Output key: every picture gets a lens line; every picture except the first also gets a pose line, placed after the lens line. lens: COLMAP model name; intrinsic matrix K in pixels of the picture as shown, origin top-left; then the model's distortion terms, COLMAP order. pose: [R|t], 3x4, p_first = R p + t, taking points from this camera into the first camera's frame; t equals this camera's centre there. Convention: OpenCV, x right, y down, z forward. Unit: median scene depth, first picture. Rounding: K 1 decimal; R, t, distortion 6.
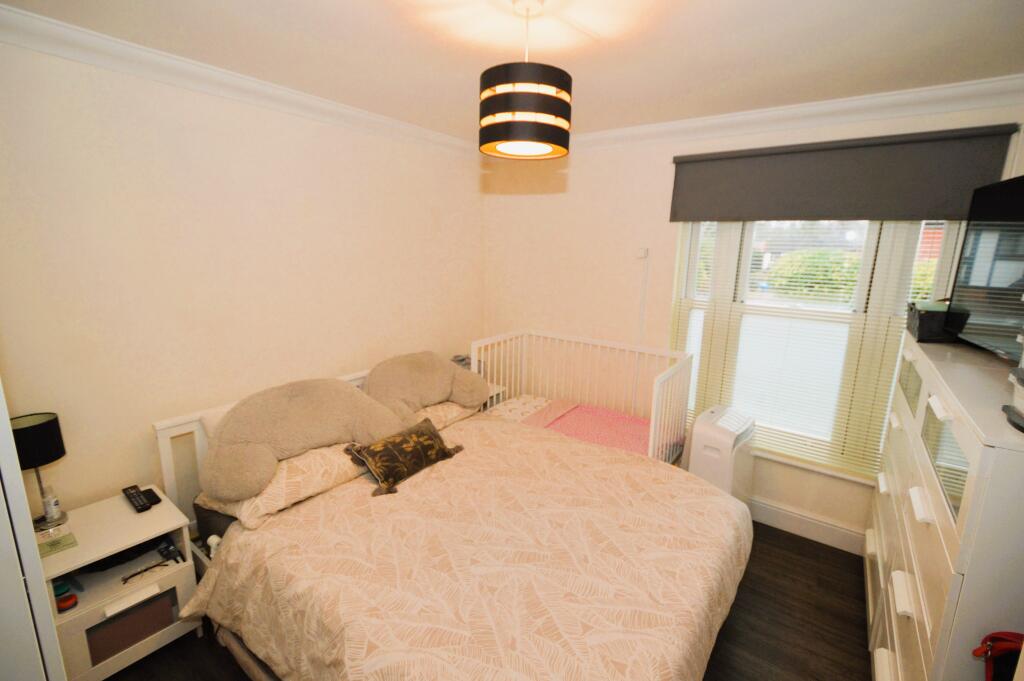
lens RADIAL K [[449.3, 0, 515.9], [0, 449.3, 332.4], [0, 0, 1]] dist [0.000022, 0.000033]
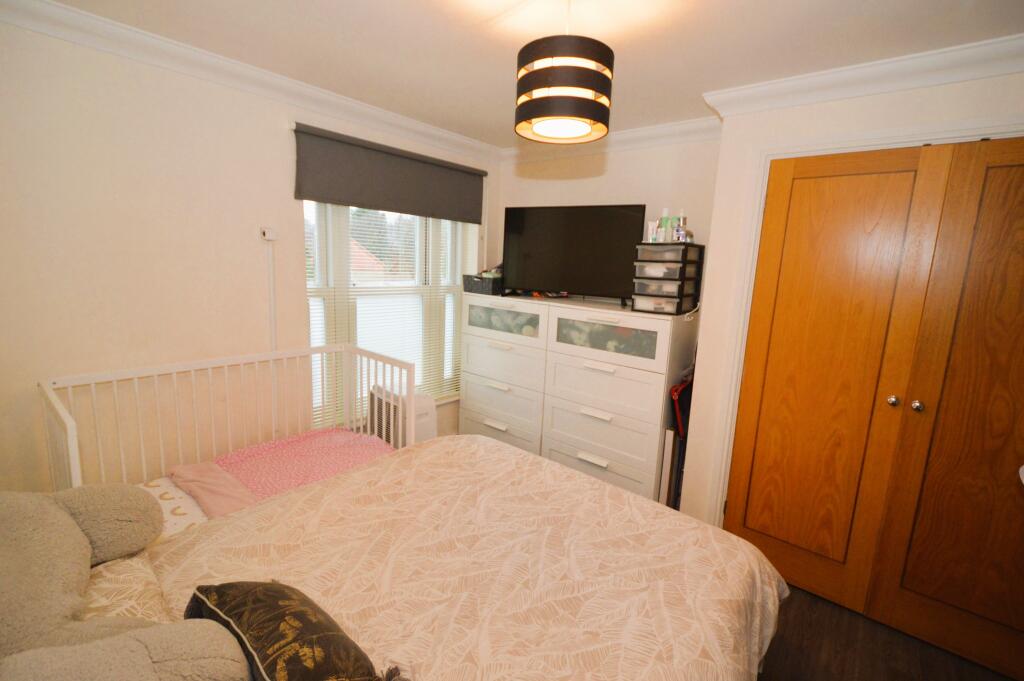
lens RADIAL K [[449.3, 0, 515.9], [0, 449.3, 332.4], [0, 0, 1]] dist [0.000022, 0.000033]
pose [[0.070627, -0.182538, 0.980659, -0.605913], [0.145778, 0.974448, 0.170883, -0.099776], [-0.986793, 0.130889, 0.095432, 0.632003]]
